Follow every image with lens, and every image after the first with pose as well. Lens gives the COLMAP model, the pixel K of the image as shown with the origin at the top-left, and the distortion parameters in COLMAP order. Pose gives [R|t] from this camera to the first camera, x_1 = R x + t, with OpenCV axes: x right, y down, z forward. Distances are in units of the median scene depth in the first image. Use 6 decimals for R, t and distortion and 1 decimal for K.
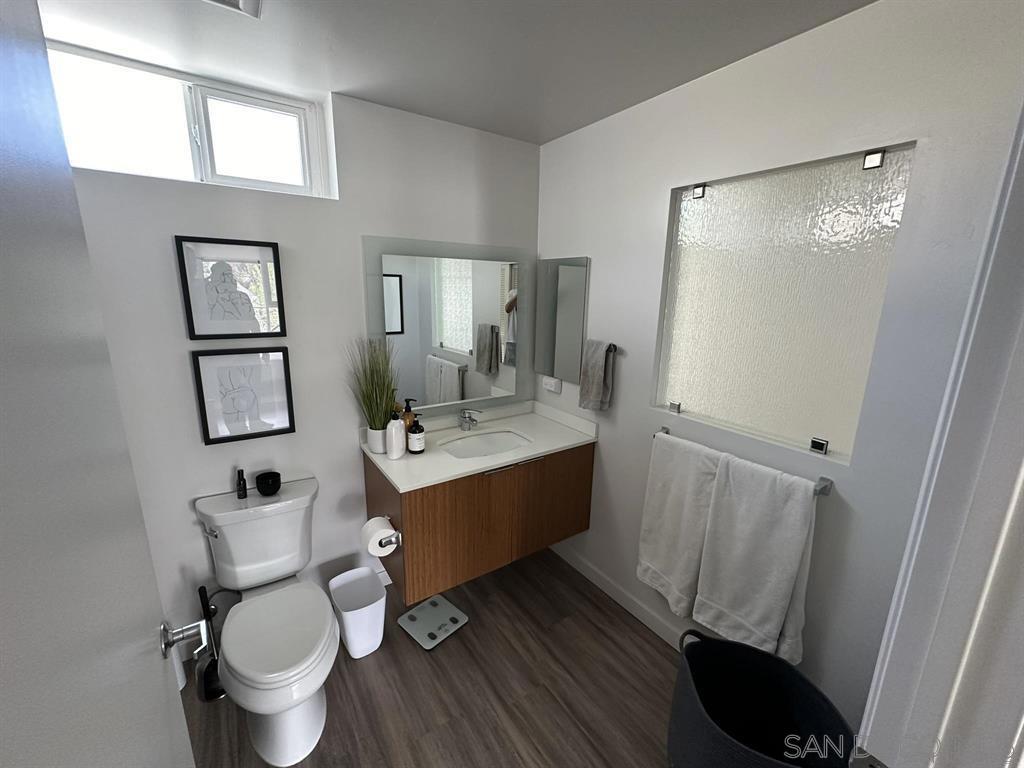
lens RADIAL K [[412.7, 0, 512.0], [0, 412.7, 384.0], [0, 0, 1]] dist [-0.000230, -0.000107]
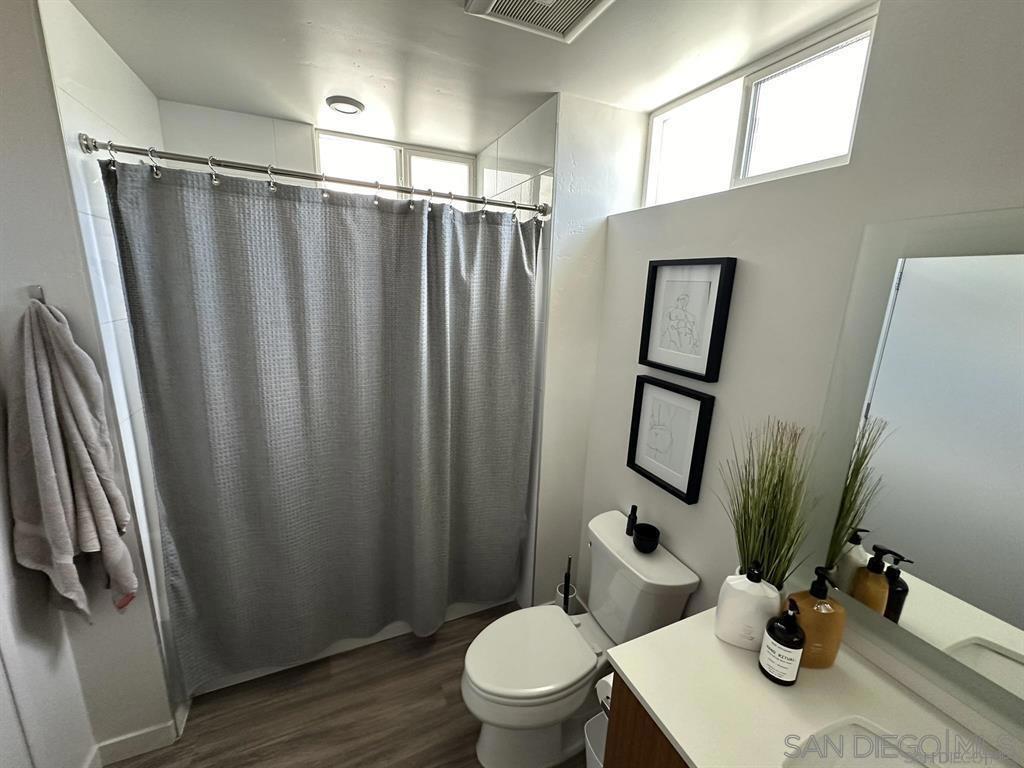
lens RADIAL K [[412.7, 0, 512.0], [0, 412.7, 384.0], [0, 0, 1]] dist [-0.000230, -0.000107]
pose [[-0.149517, 0.214454, -0.965222, 0.239335], [-0.256620, 0.934328, 0.247342, -0.220453], [0.954877, 0.284677, -0.084665, 0.772961]]
